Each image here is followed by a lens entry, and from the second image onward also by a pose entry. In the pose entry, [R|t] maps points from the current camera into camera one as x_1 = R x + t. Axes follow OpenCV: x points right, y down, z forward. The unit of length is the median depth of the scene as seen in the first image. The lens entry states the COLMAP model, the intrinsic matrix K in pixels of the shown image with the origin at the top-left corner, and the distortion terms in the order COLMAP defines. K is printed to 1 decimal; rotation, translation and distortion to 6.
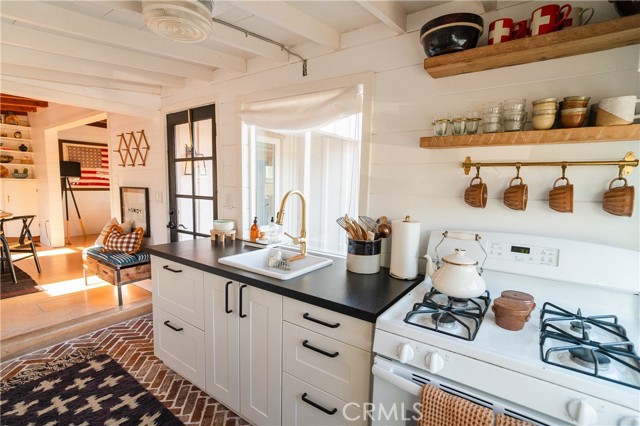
lens RADIAL K [[307.5, 0, 318.5], [0, 307.5, 215.5], [0, 0, 1]] dist [-0.003570, 0.000846]
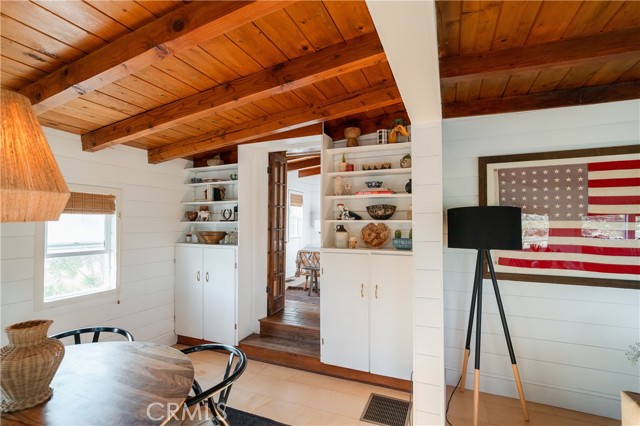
lens RADIAL K [[312.2, 0, 322.0], [0, 312.2, 216.5], [0, 0, 1]] dist [-0.013448, 0.000426]
pose [[0.211830, -0.043313, -0.976346, -0.942118], [-0.098960, 0.992932, -0.065519, -0.231681], [0.972283, 0.110498, 0.206046, 1.395600]]
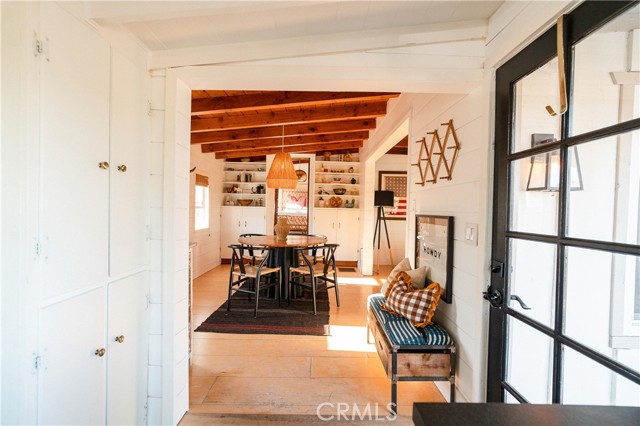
lens RADIAL K [[303.1, 0, 317.4], [0, 303.1, 214.8], [0, 0, 1]] dist [-0.005519, 0.000242]
pose [[0.583321, 0.007337, -0.812208, -0.250186], [-0.093212, 0.993957, -0.057966, -0.037877], [0.806875, 0.109521, 0.580480, 0.479145]]
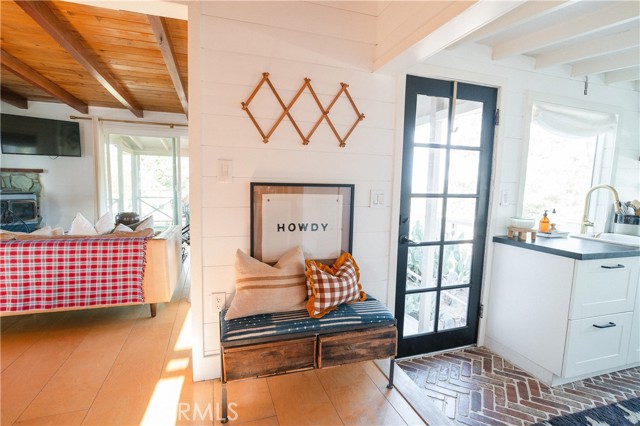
lens RADIAL K [[307.5, 0, 318.5], [0, 307.5, 215.5], [0, 0, 1]] dist [-0.003570, 0.000846]
pose [[0.582669, -0.098931, 0.806666, -1.099442], [0.071252, 0.994960, 0.070557, -0.079099], [-0.809580, 0.016365, 0.586781, 0.722720]]
